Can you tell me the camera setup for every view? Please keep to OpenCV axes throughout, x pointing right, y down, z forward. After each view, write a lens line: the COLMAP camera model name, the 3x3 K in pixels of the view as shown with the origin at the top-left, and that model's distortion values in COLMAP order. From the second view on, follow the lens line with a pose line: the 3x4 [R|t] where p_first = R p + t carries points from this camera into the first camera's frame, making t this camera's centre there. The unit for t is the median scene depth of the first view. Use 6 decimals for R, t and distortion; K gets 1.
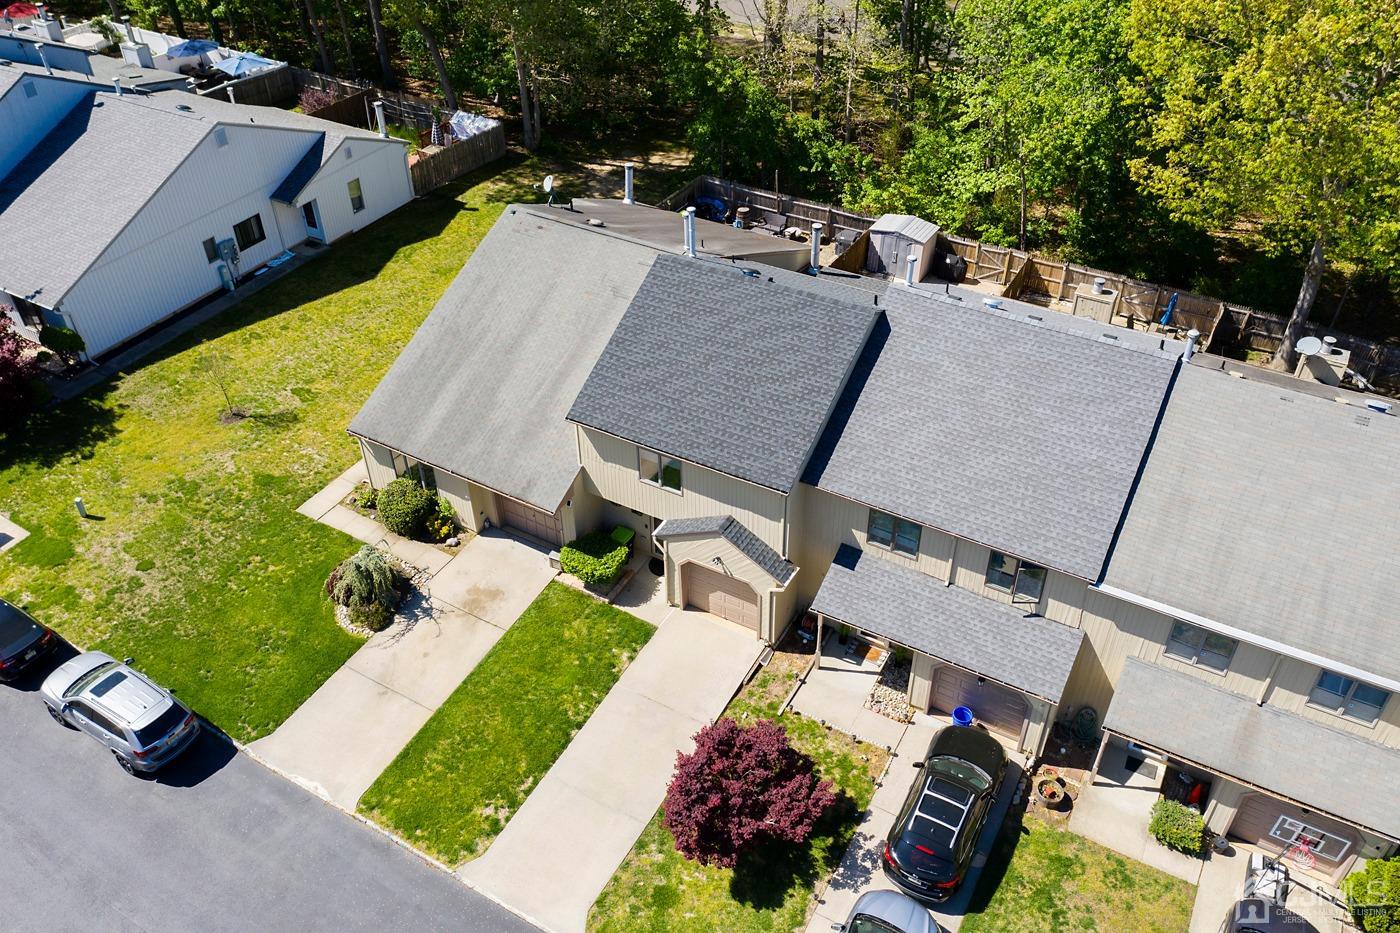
lens RADIAL K [[1091.9, 0, 700.0], [0, 1091.9, 466.5], [0, 0, 1]] dist [-0.004432, 0.000844]
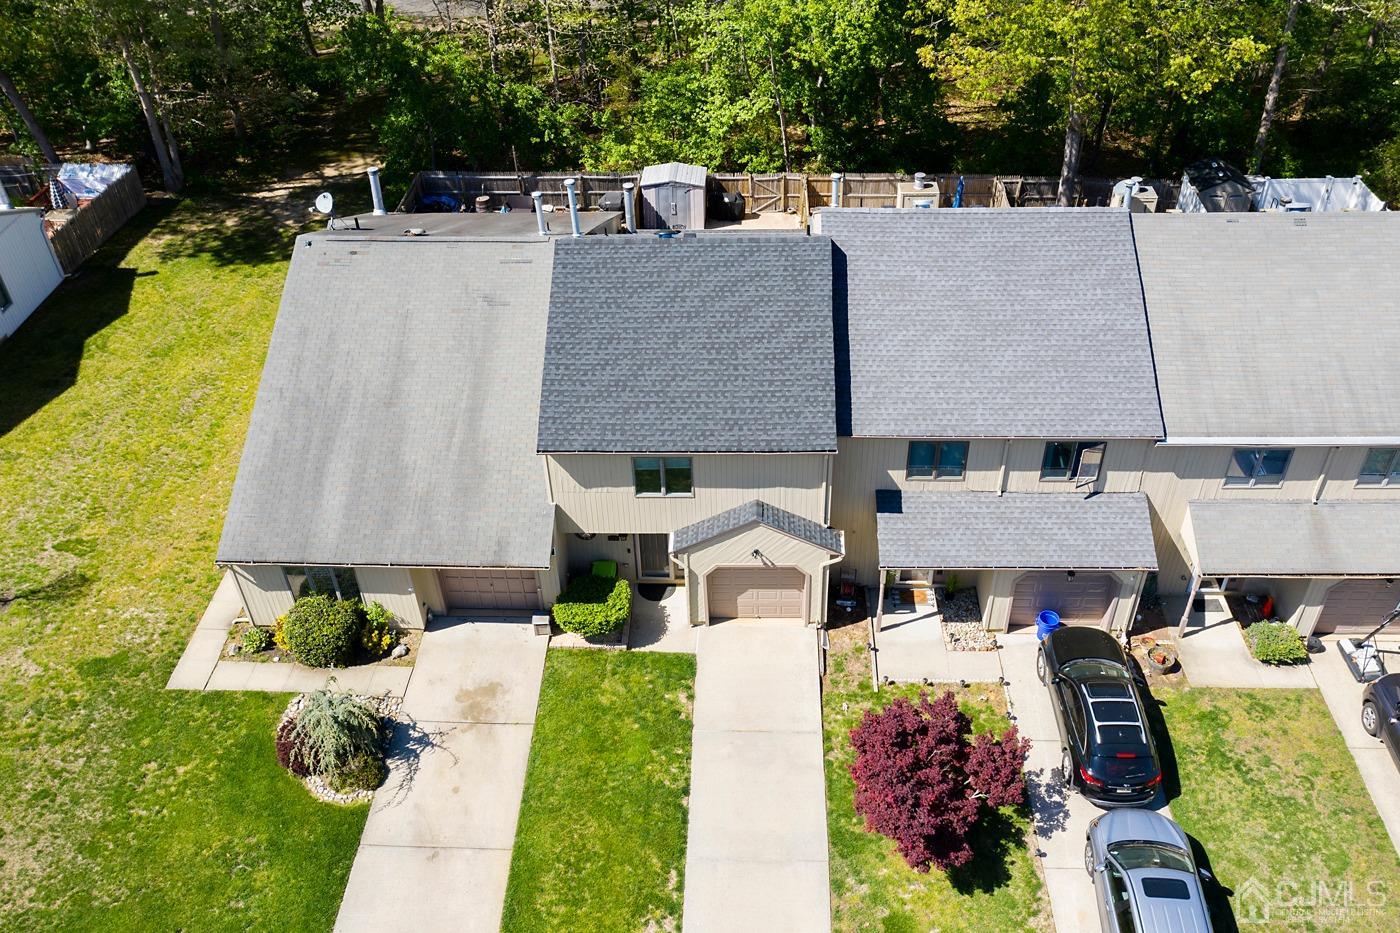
lens RADIAL K [[1136.9, 0, 711.0], [0, 1136.9, 457.1], [0, 0, 1]] dist [-0.005403, -0.002210]
pose [[0.885486, -0.297129, 0.357253, -0.294186], [0.300214, 0.952652, 0.048217, -0.039481], [-0.354664, 0.064557, 0.932762, 0.142950]]
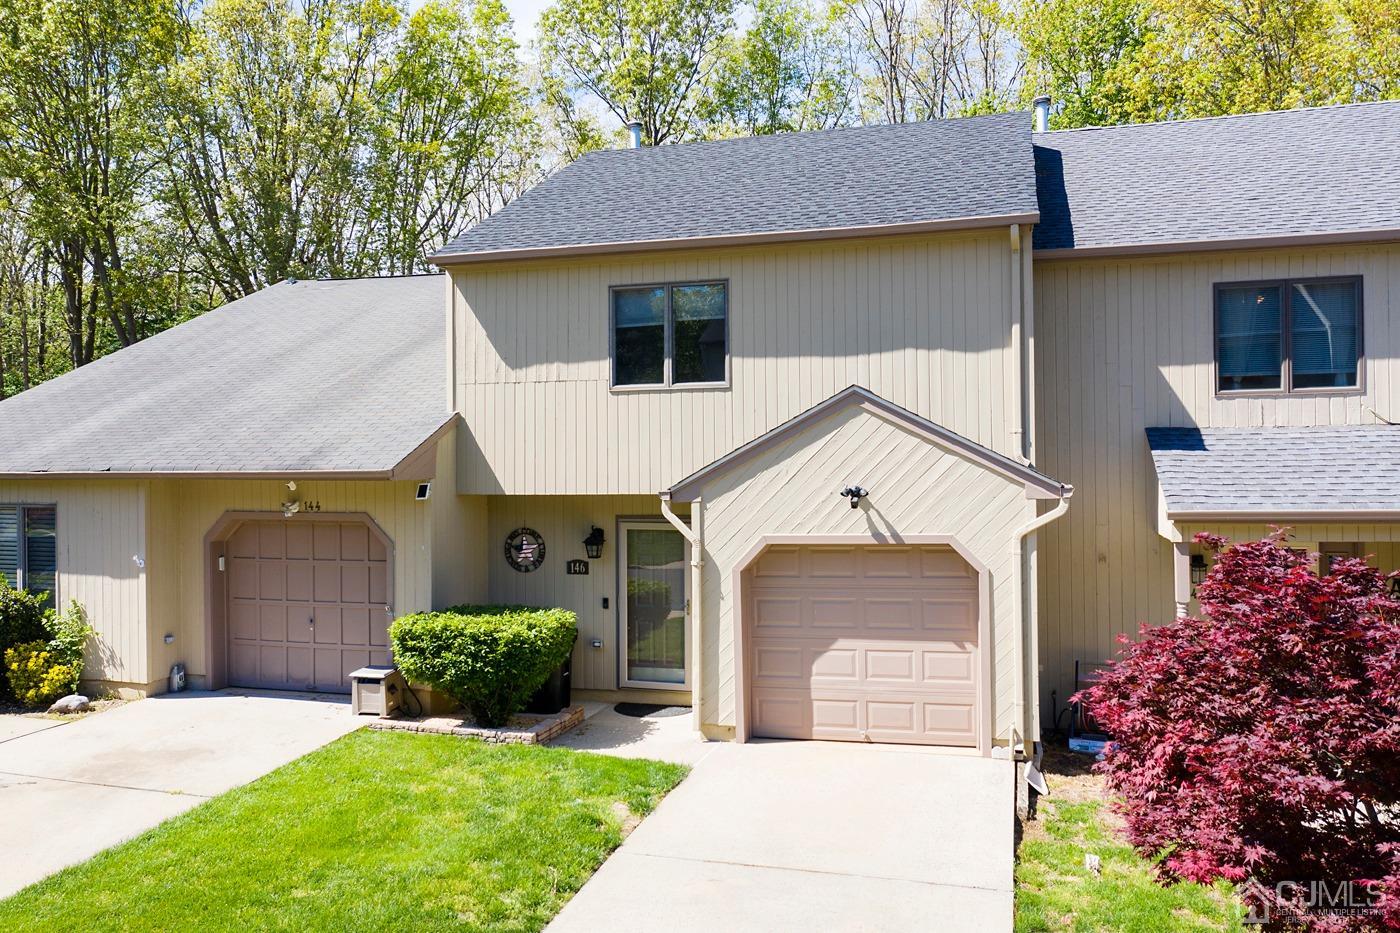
lens RADIAL K [[1118.7, 0, 700.0], [0, 1118.7, 466.5], [0, 0, 1]] dist [-0.017207, -0.002116]
pose [[0.971919, 0.004863, 0.235264, -0.115208], [0.144147, 0.777941, -0.611580, 0.279706], [-0.185995, 0.628319, 0.755395, 0.658712]]
